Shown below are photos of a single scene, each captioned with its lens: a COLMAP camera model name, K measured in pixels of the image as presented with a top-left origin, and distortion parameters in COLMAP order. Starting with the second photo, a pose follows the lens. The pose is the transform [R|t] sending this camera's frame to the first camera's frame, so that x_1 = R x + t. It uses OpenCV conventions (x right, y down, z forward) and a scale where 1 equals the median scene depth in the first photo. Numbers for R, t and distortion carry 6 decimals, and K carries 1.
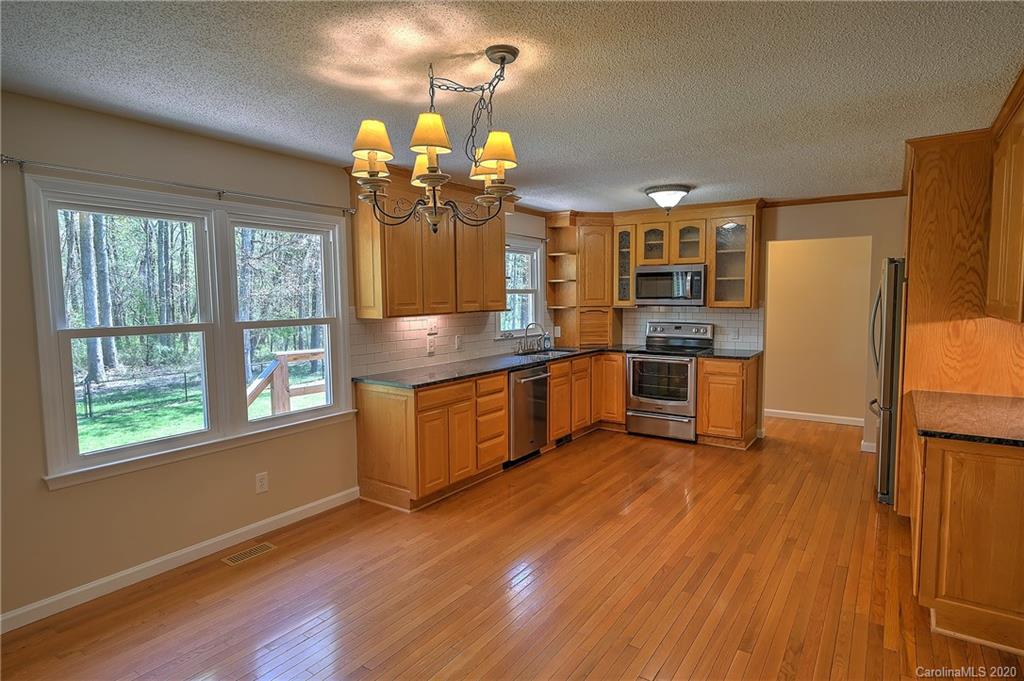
lens RADIAL K [[533.2, 0, 520.5], [0, 533.2, 337.1], [0, 0, 1]] dist [-0.007634, -0.001193]
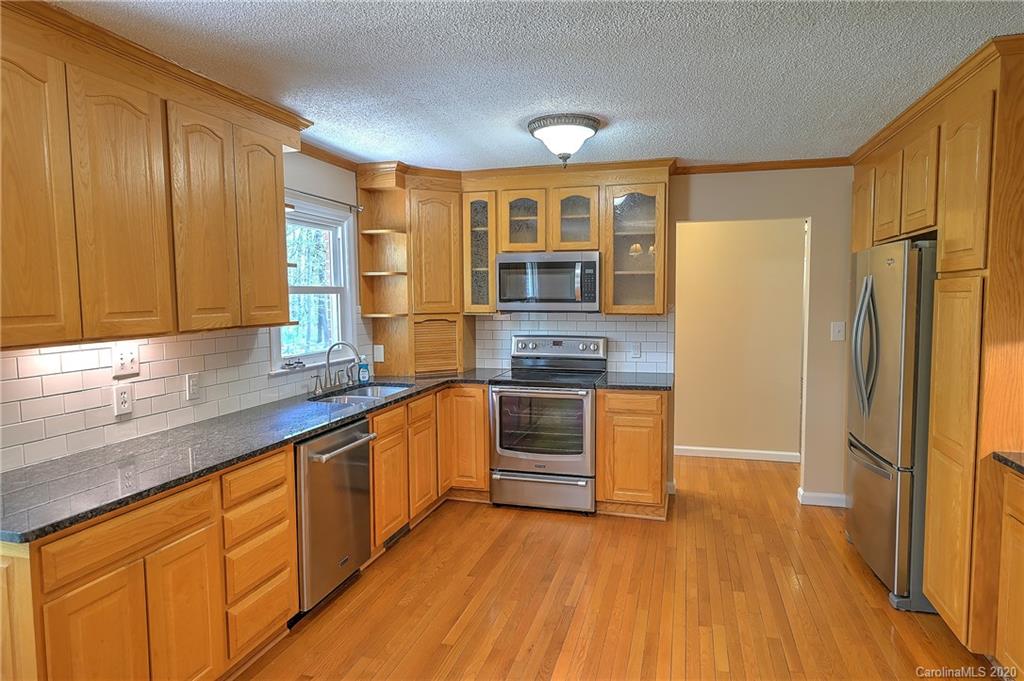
lens RADIAL K [[583.5, 0, 519.6], [0, 583.5, 338.3], [0, 0, 1]] dist [0.000507, 0.001396]
pose [[0.944929, -0.022538, 0.326499, 0.000940], [0.024638, 0.999694, -0.002295, -0.027342], [-0.326347, 0.010213, 0.945195, 0.342257]]
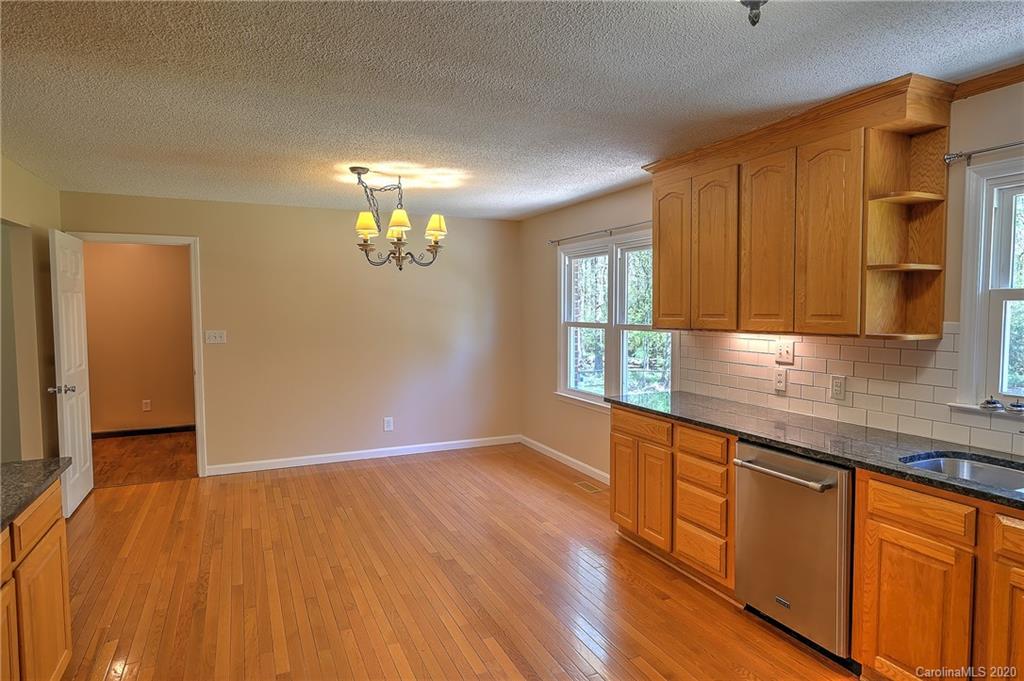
lens RADIAL K [[583.5, 0, 520.1], [0, 583.5, 337.1], [0, 0, 1]] dist [0.000507, 0.001396]
pose [[-0.488894, 0.056601, -0.870505, 0.553931], [-0.063017, 0.992994, 0.099958, -0.079980], [0.870064, 0.103726, -0.481902, 0.955362]]
